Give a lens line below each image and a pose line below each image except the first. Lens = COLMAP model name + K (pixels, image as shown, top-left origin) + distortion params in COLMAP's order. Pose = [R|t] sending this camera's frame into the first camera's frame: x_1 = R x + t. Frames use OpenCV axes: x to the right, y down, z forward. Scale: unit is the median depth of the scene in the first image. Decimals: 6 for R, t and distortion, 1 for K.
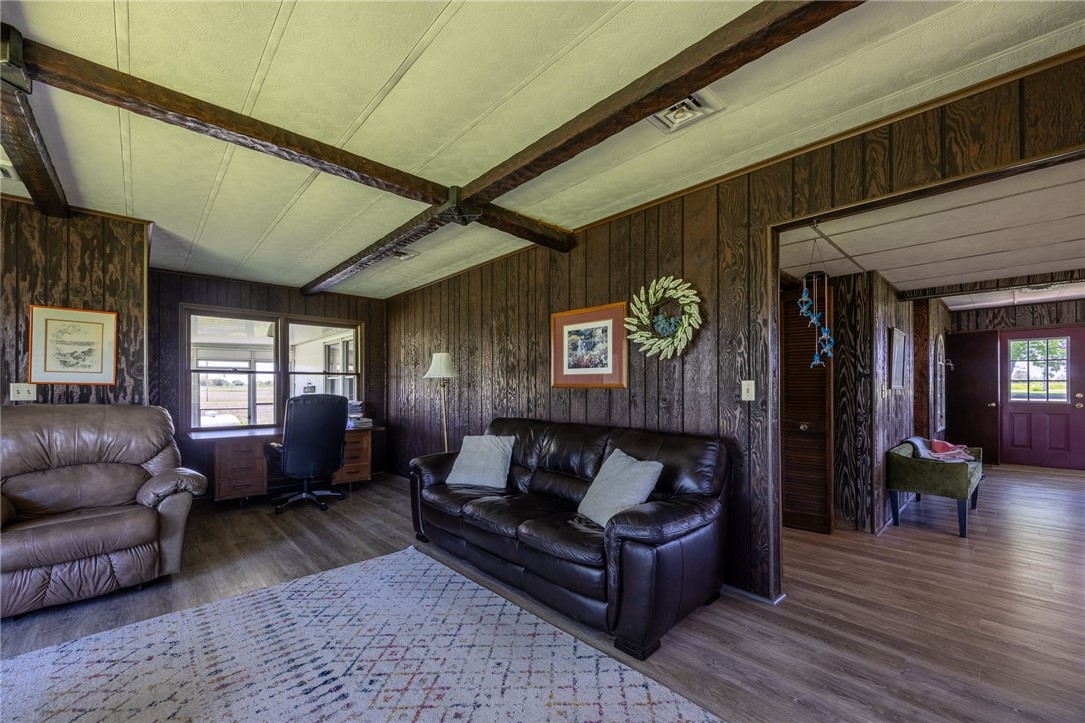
lens RADIAL K [[436.5, 0, 575.3], [0, 436.5, 384.8], [0, 0, 1]] dist [0.008077, 0.000028]
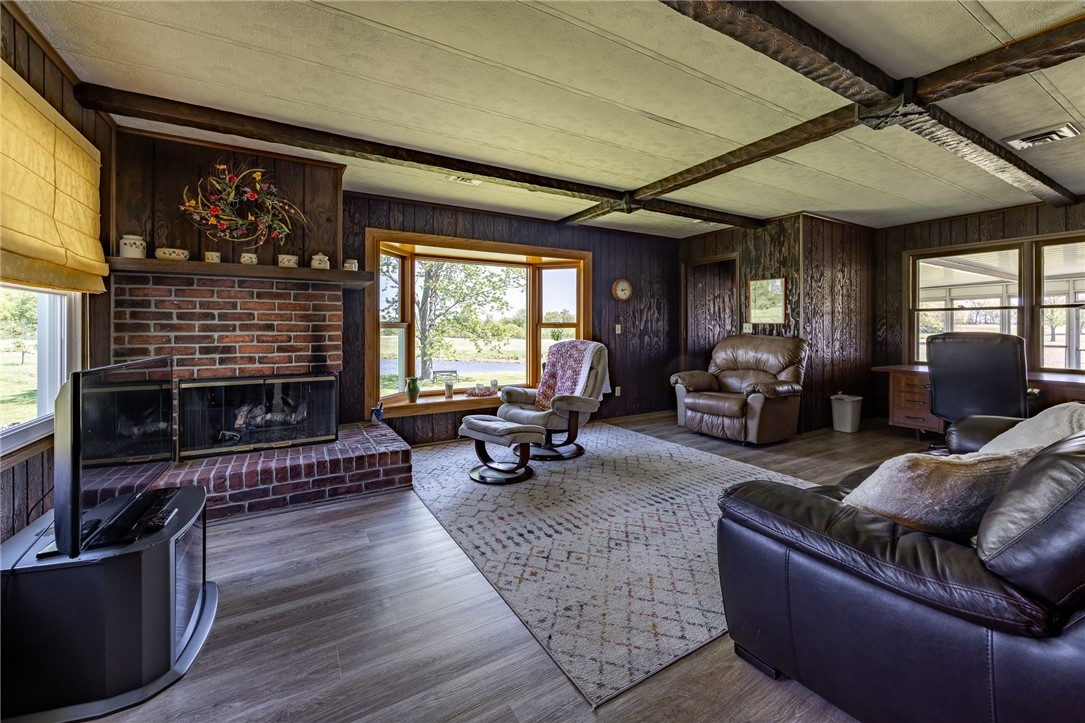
lens RADIAL K [[389.4, 0, 524.0], [0, 389.4, 329.2], [0, 0, 1]] dist [0.000833, 0.000027]
pose [[-0.231495, 0.003165, -0.972831, 0.542086], [0.008523, 0.999963, 0.001225, 0.009730], [0.972799, -0.008008, -0.231513, 0.445979]]
